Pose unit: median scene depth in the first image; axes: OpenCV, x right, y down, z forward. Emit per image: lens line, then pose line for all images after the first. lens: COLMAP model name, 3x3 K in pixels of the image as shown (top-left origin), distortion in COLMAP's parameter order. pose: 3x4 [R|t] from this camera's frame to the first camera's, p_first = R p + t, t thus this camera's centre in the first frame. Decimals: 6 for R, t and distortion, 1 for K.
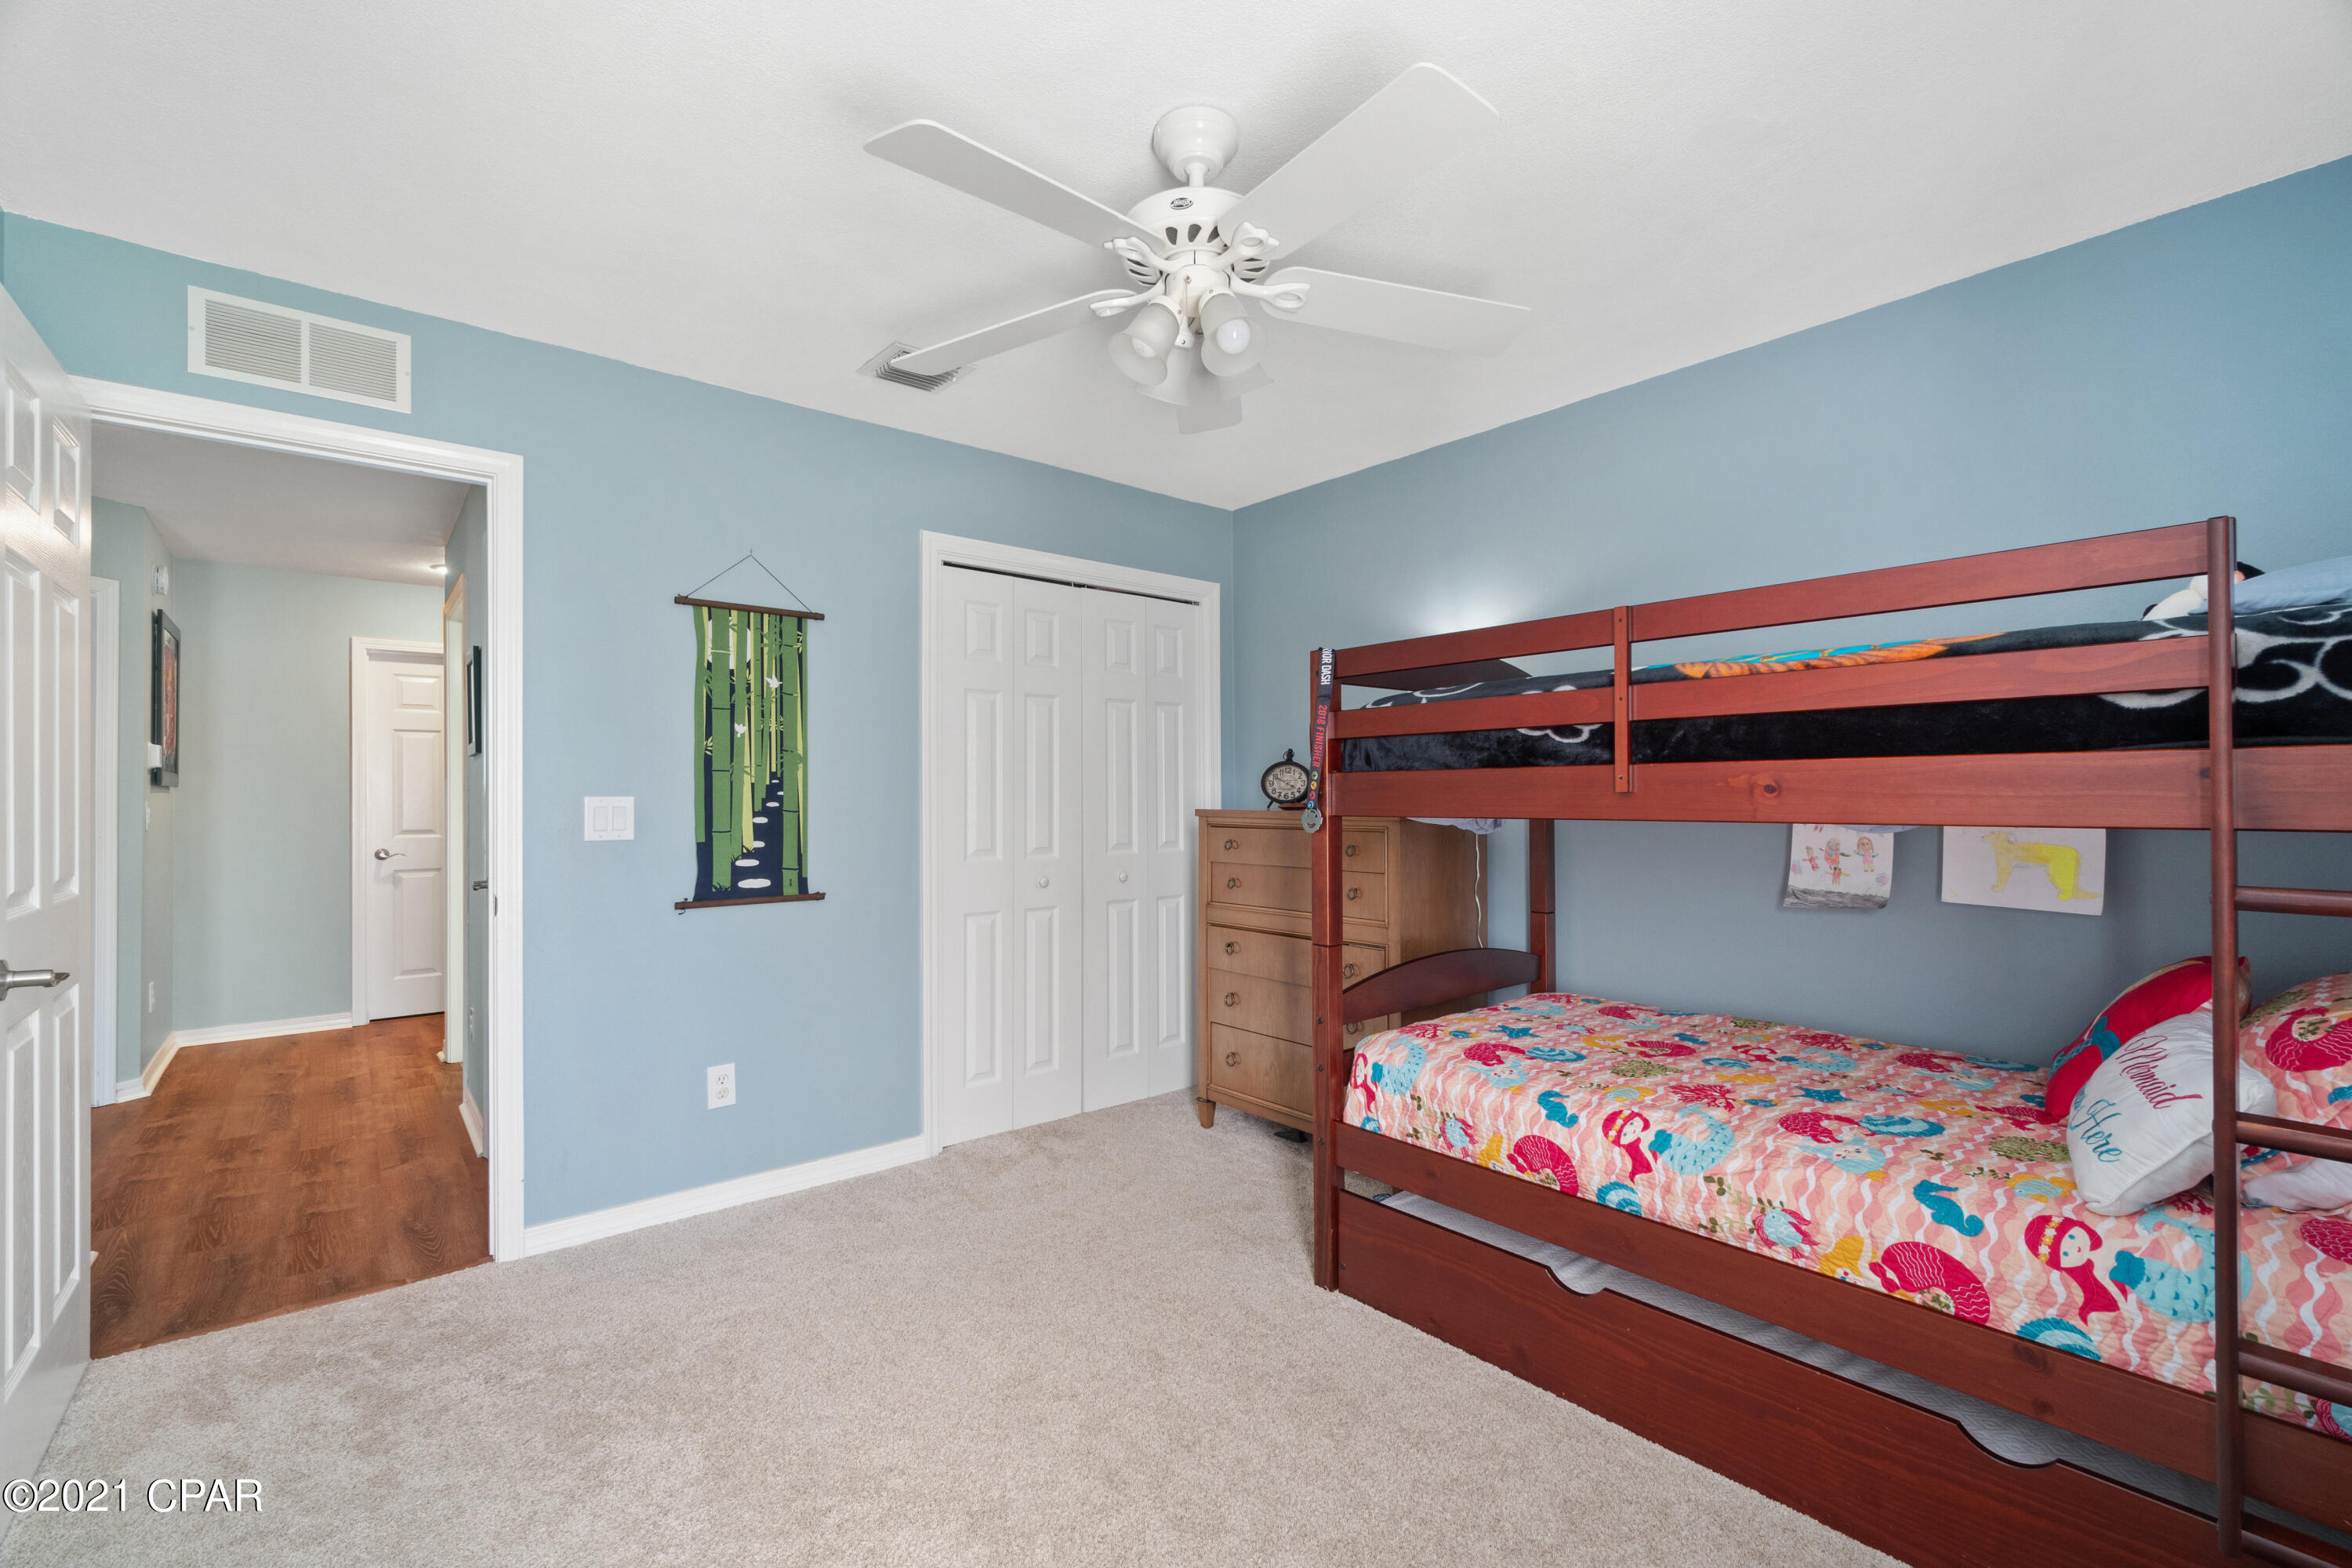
lens RADIAL K [[1011.1, 0, 1181.2], [0, 1011.1, 790.2], [0, 0, 1]] dist [-0.002209, 0.000305]
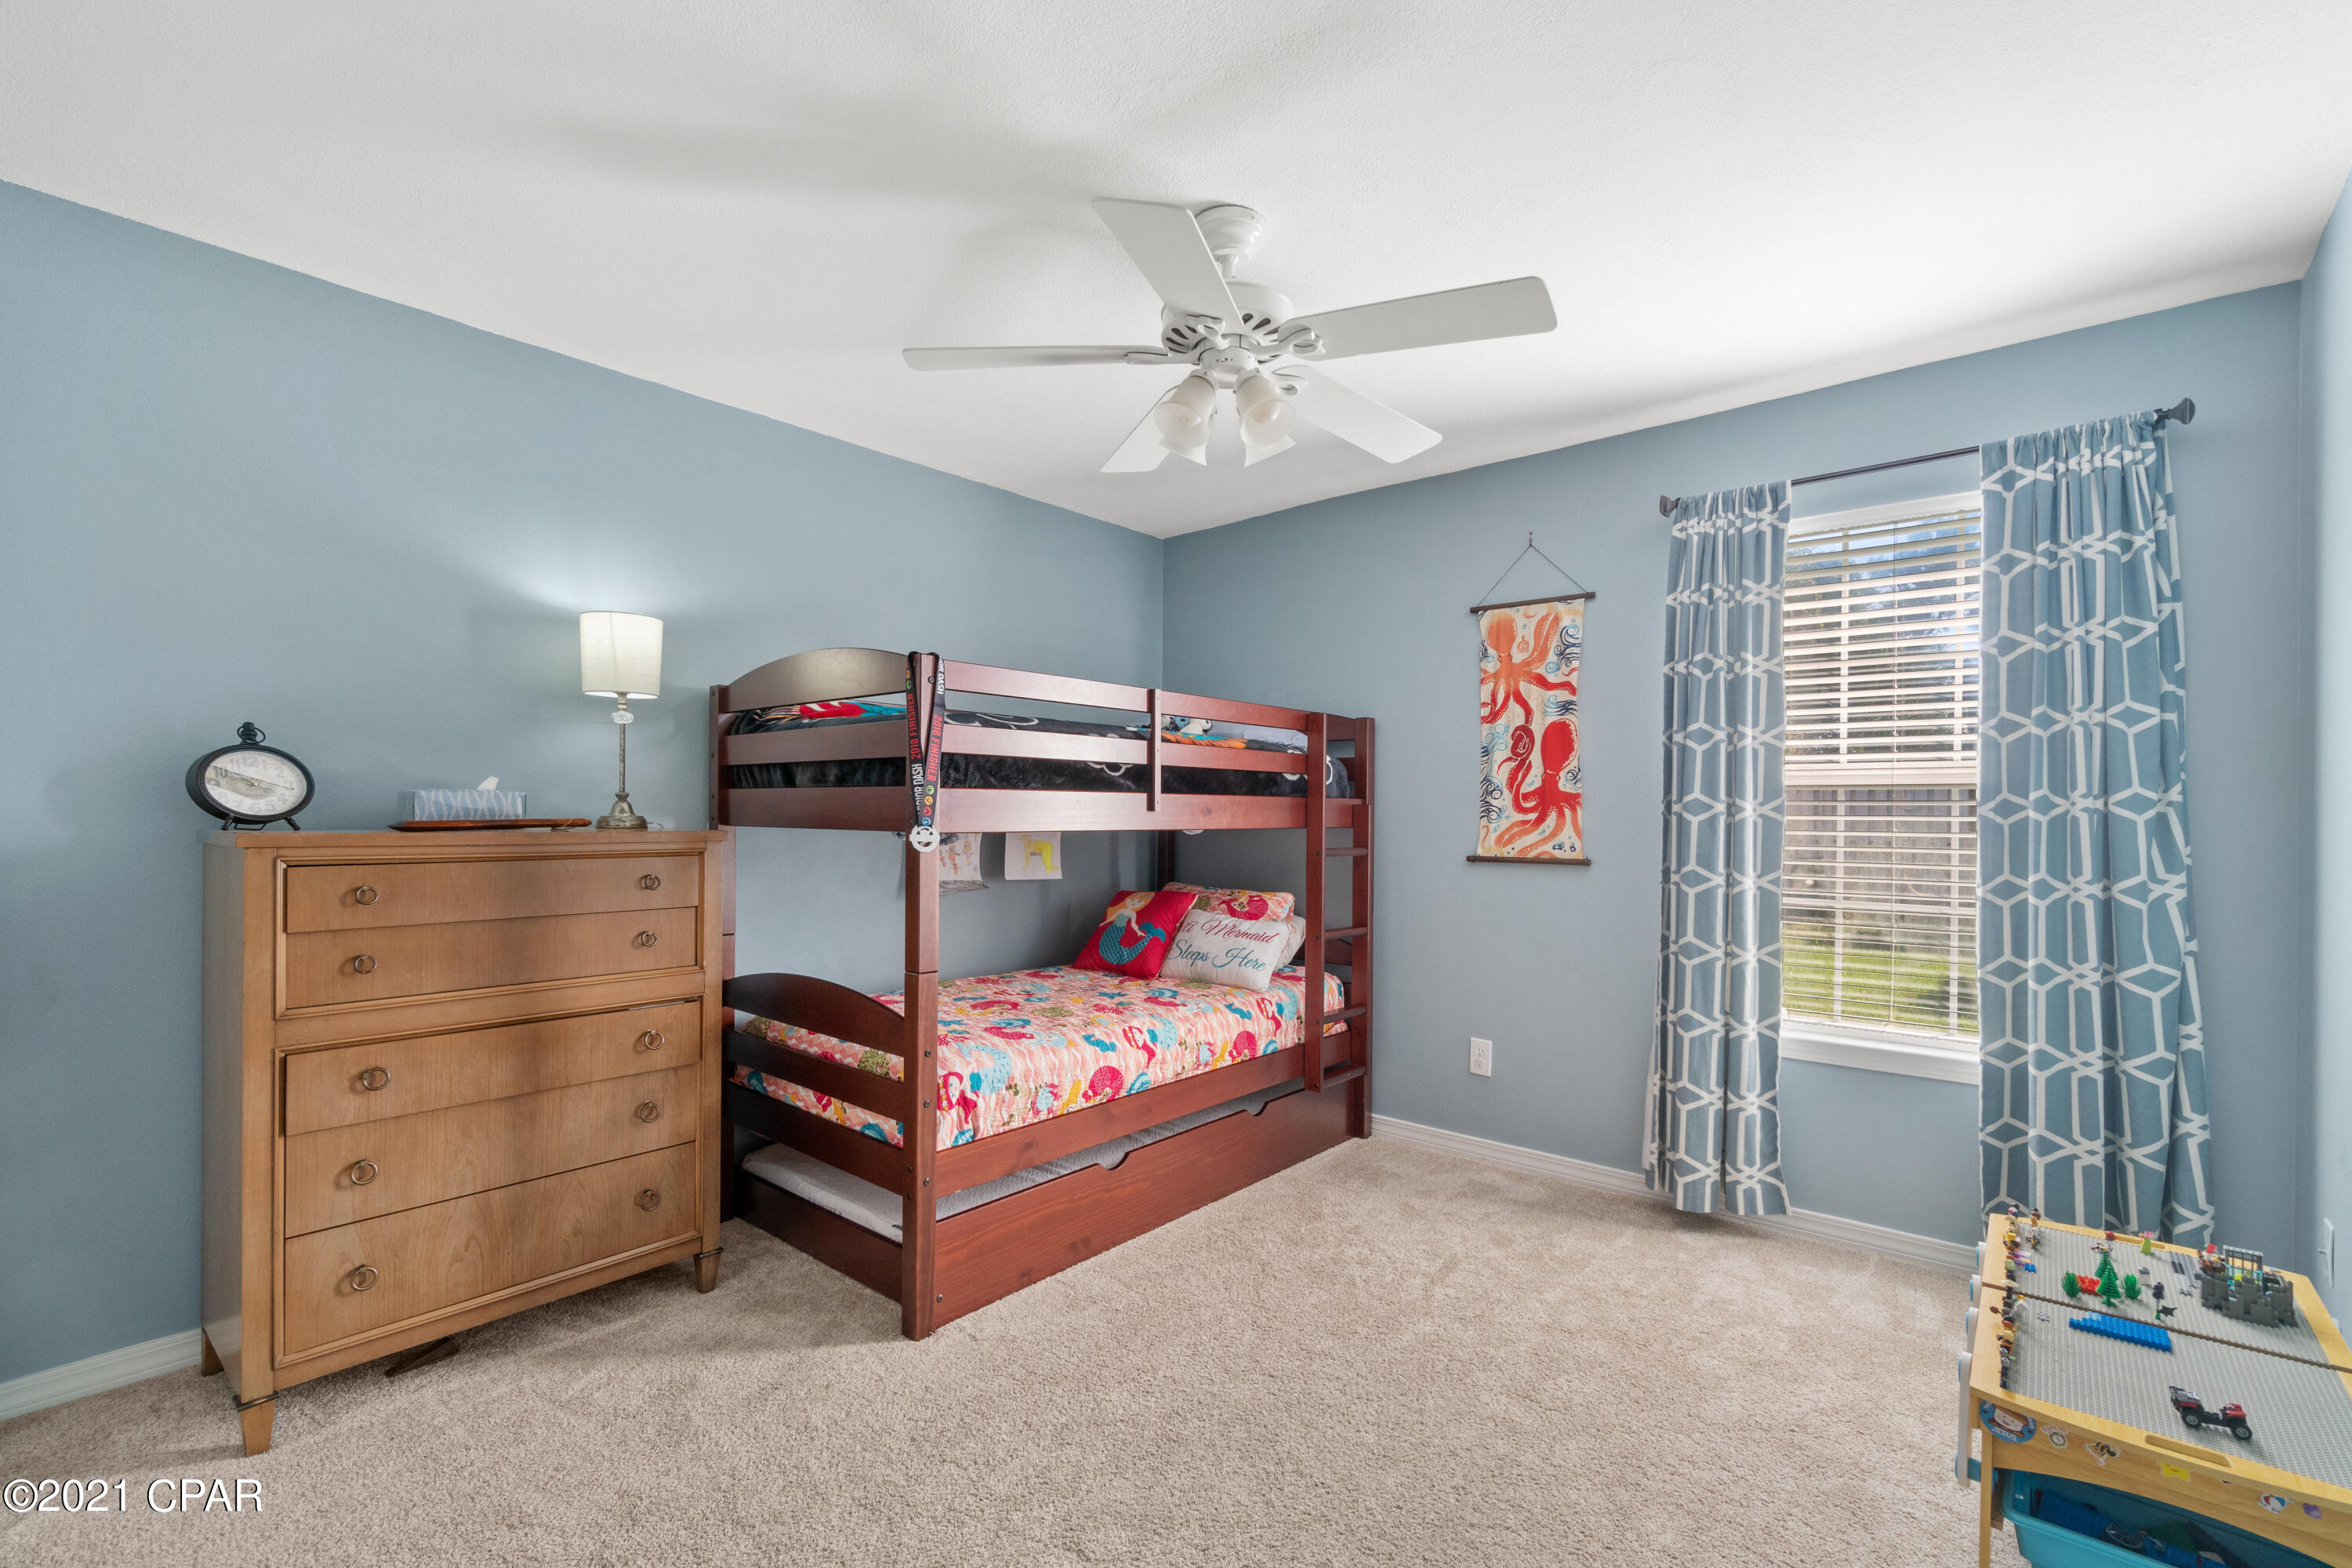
lens RADIAL K [[1024.7, 0, 1183.1], [0, 1024.7, 813.8], [0, 0, 1]] dist [-0.000729, -0.000456]
pose [[-0.160513, 0.003557, 0.987027, -0.968285], [-0.011086, 0.999924, -0.005407, 0.010528], [-0.986972, -0.011810, -0.160461, 1.066620]]
